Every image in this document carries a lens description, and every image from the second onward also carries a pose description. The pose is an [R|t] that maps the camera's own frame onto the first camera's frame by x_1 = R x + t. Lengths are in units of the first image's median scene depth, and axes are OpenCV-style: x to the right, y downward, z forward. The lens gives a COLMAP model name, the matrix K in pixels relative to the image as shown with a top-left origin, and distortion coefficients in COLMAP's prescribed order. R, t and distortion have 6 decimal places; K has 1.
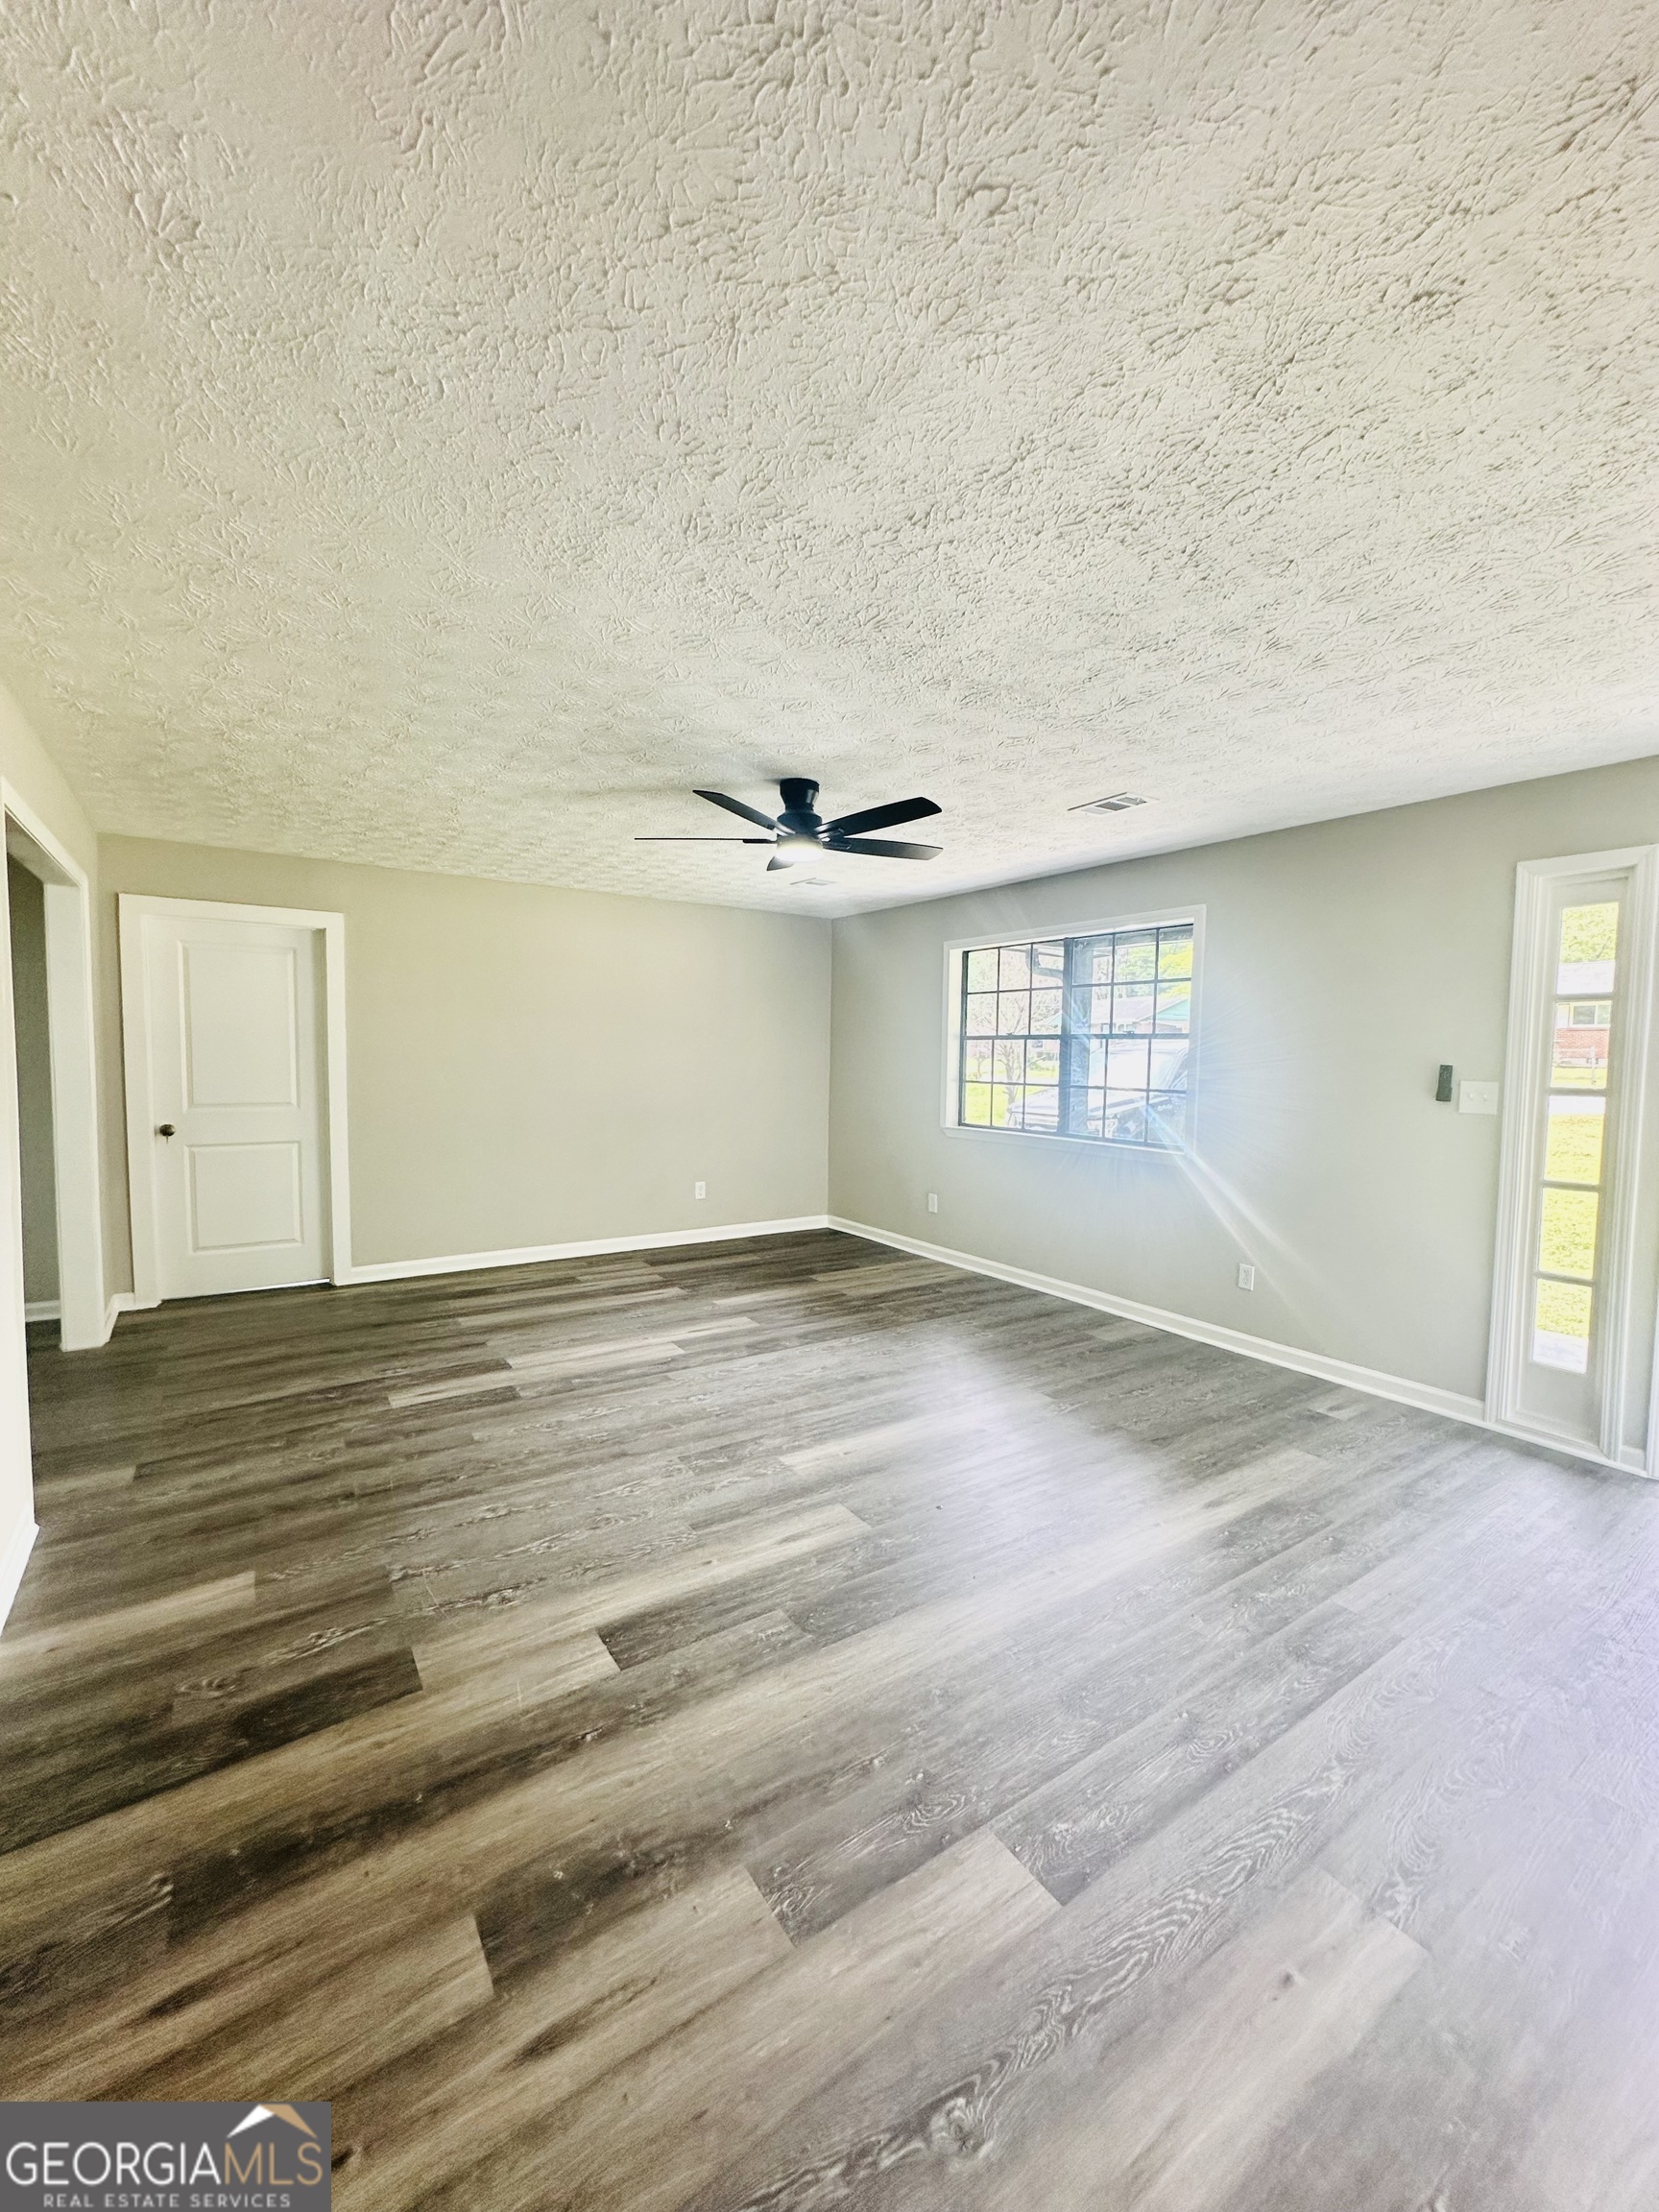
lens RADIAL K [[882.8, 0, 831.9], [0, 882.8, 1099.5], [0, 0, 1]] dist [0.011123, 0.000992]
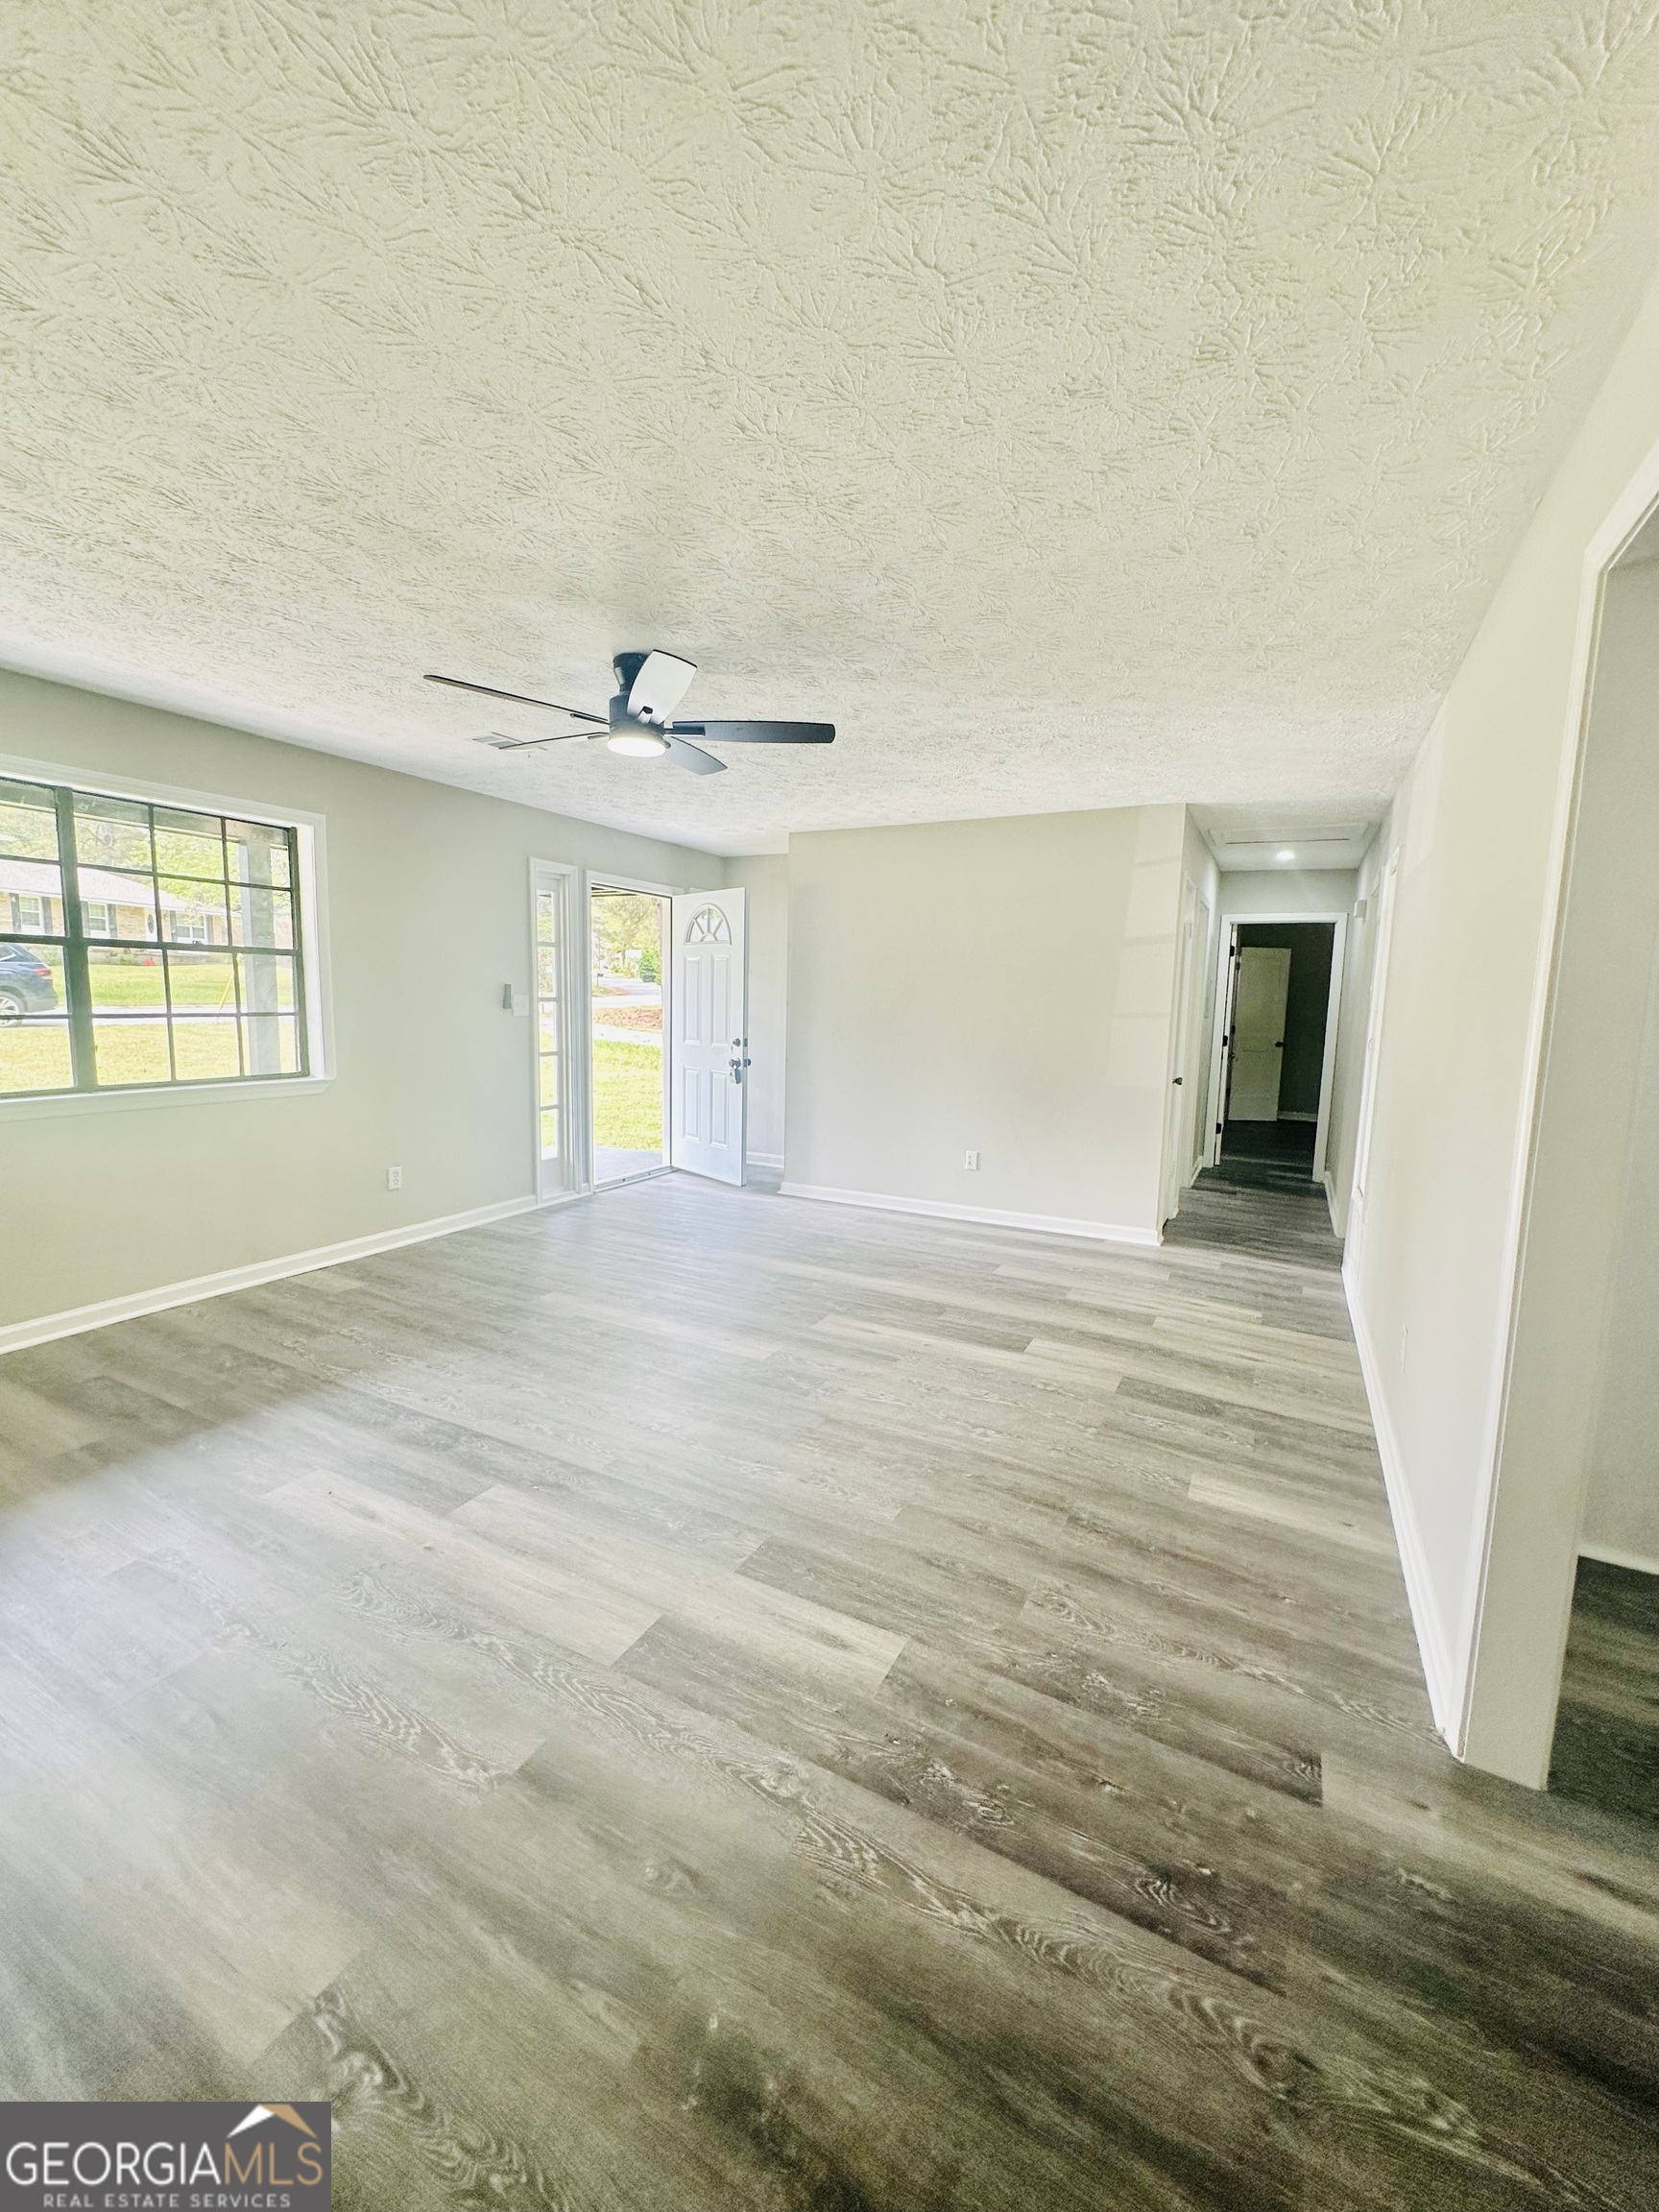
lens RADIAL K [[882.8, 0, 827.1], [0, 882.8, 1100.4], [0, 0, 1]] dist [0.011123, 0.000992]
pose [[-0.468438, -0.130798, 0.873761, -0.978273], [0.017887, 0.987374, 0.157394, -0.077668], [-0.883315, 0.089358, -0.460184, 1.362490]]
